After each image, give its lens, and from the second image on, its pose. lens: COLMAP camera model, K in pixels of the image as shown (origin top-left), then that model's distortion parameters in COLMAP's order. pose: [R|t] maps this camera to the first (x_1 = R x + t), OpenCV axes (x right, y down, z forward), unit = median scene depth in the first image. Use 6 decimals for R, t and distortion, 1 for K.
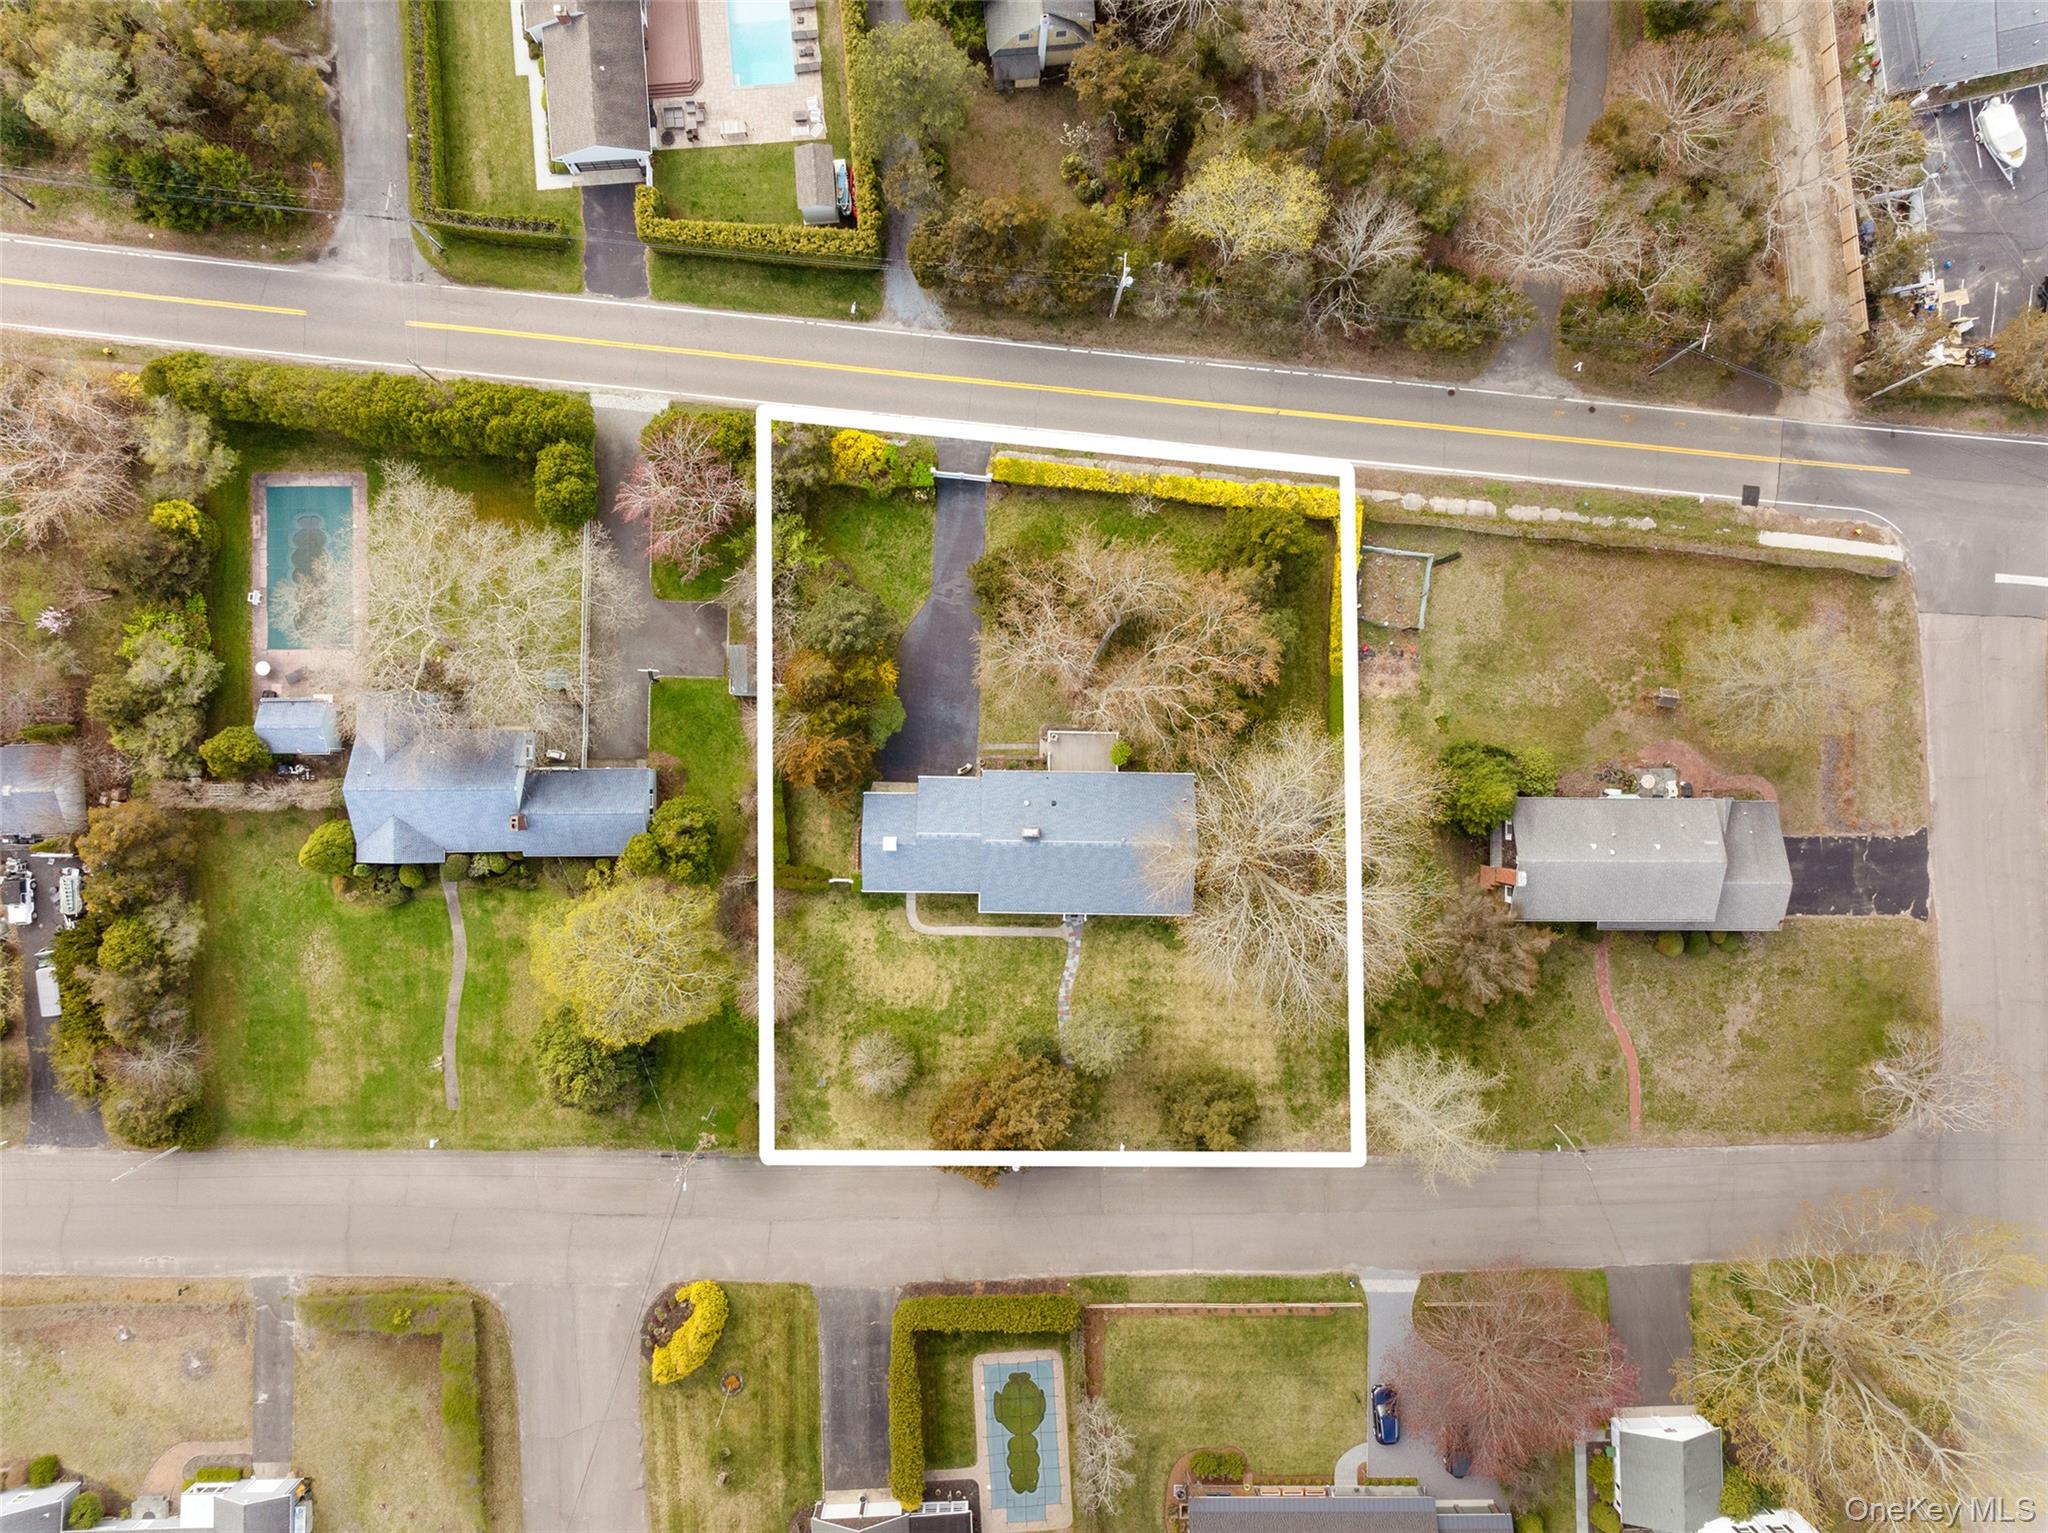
lens RADIAL K [[1430.3, 0, 1024.0], [0, 1430.3, 766.5], [0, 0, 1]] dist [-0.005925, -0.000044]
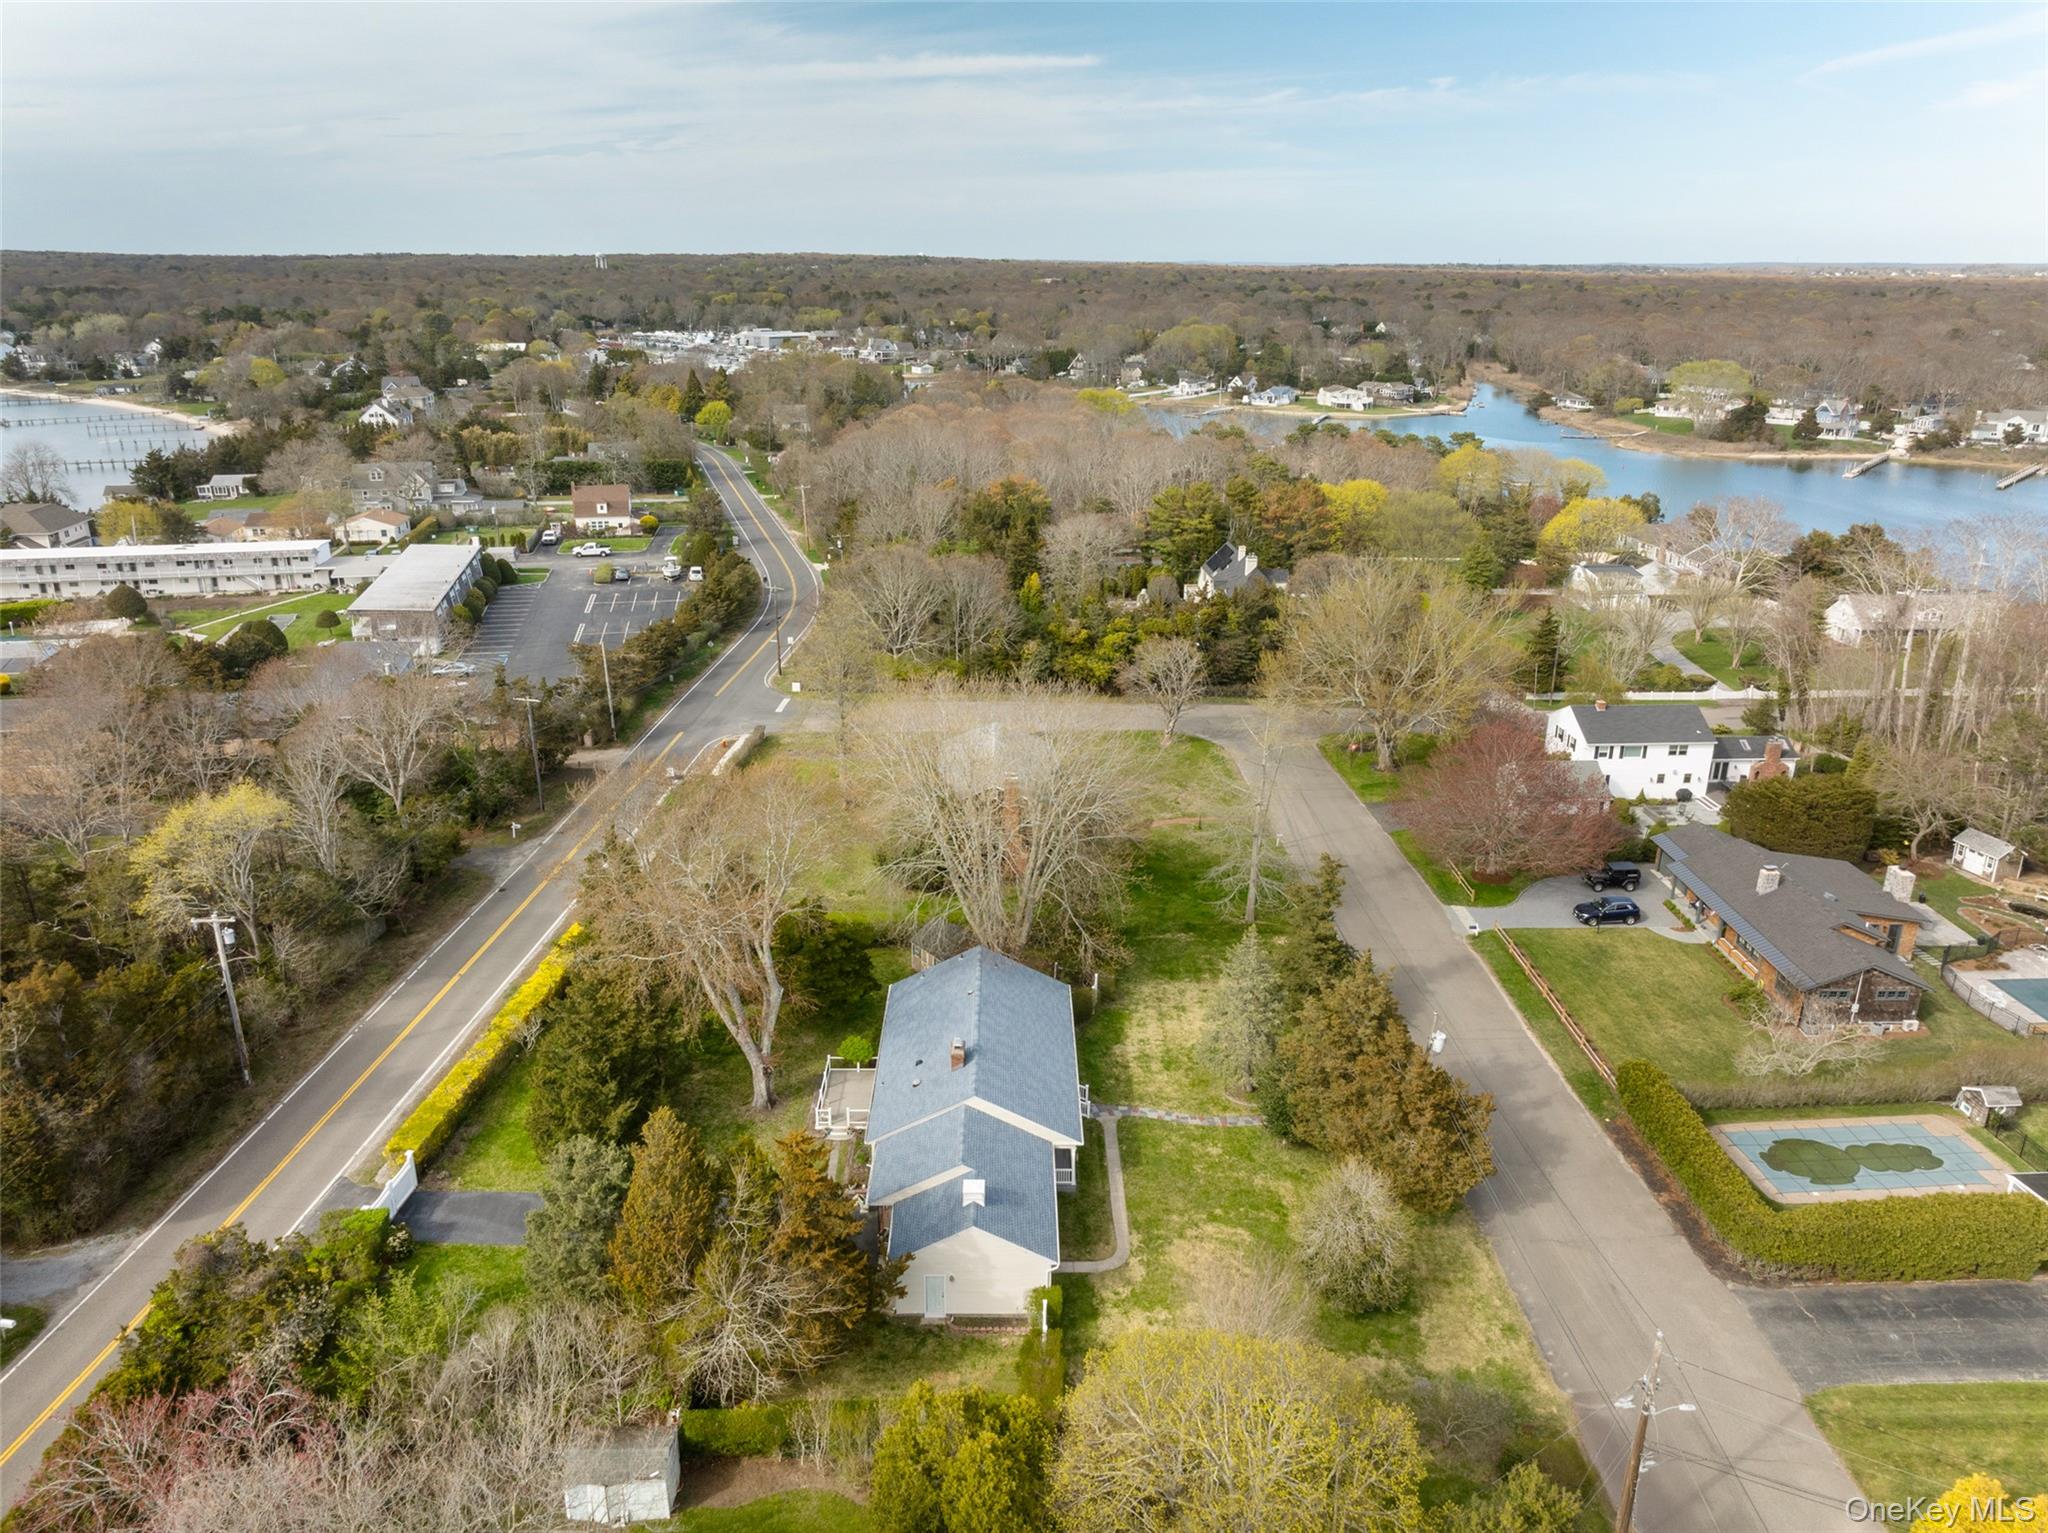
lens RADIAL K [[1450.9, 0, 1024.0], [0, 1450.9, 766.5], [0, 0, 1]] dist [-0.003797, -0.000474]
pose [[-0.026724, -0.351088, 0.935961, -0.569326], [0.999516, 0.005550, 0.030621, 0.052023], [-0.015945, 0.936326, 0.350769, 0.590066]]
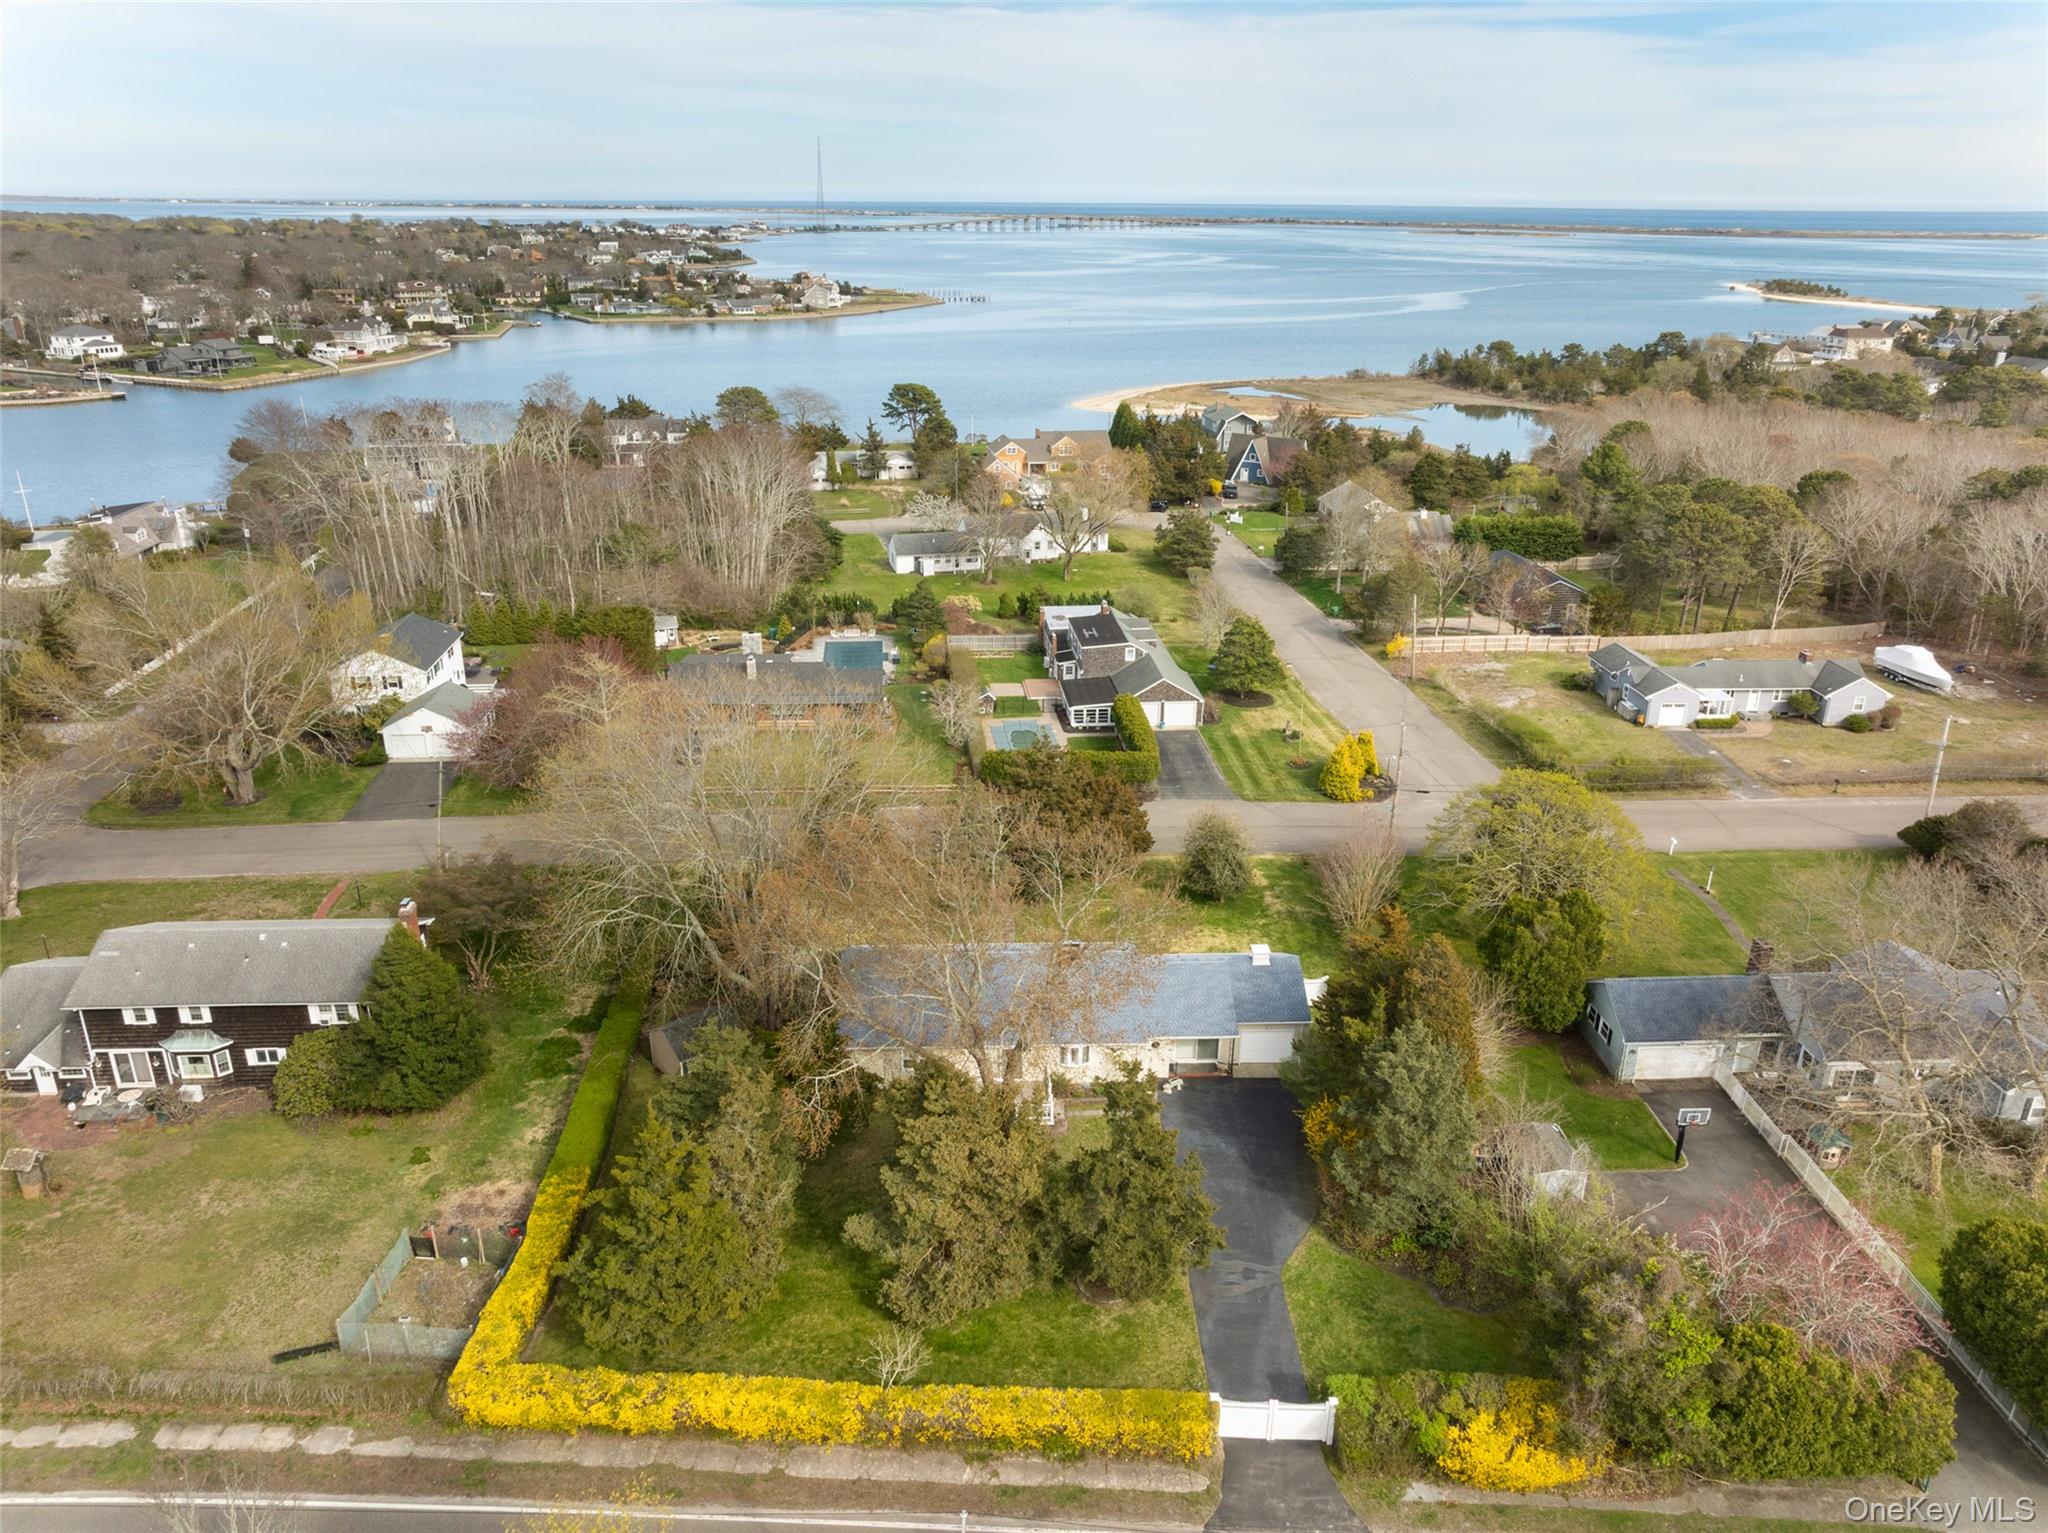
lens RADIAL K [[1432.6, 0, 1024.0], [0, 1432.6, 766.5], [0, 0, 1]] dist [-0.010882, 0.006049]
pose [[-0.998028, -0.002727, -0.062704, 0.070347], [-0.057339, -0.366670, 0.928582, -0.560178], [-0.025523, 0.930347, 0.365791, 0.608983]]
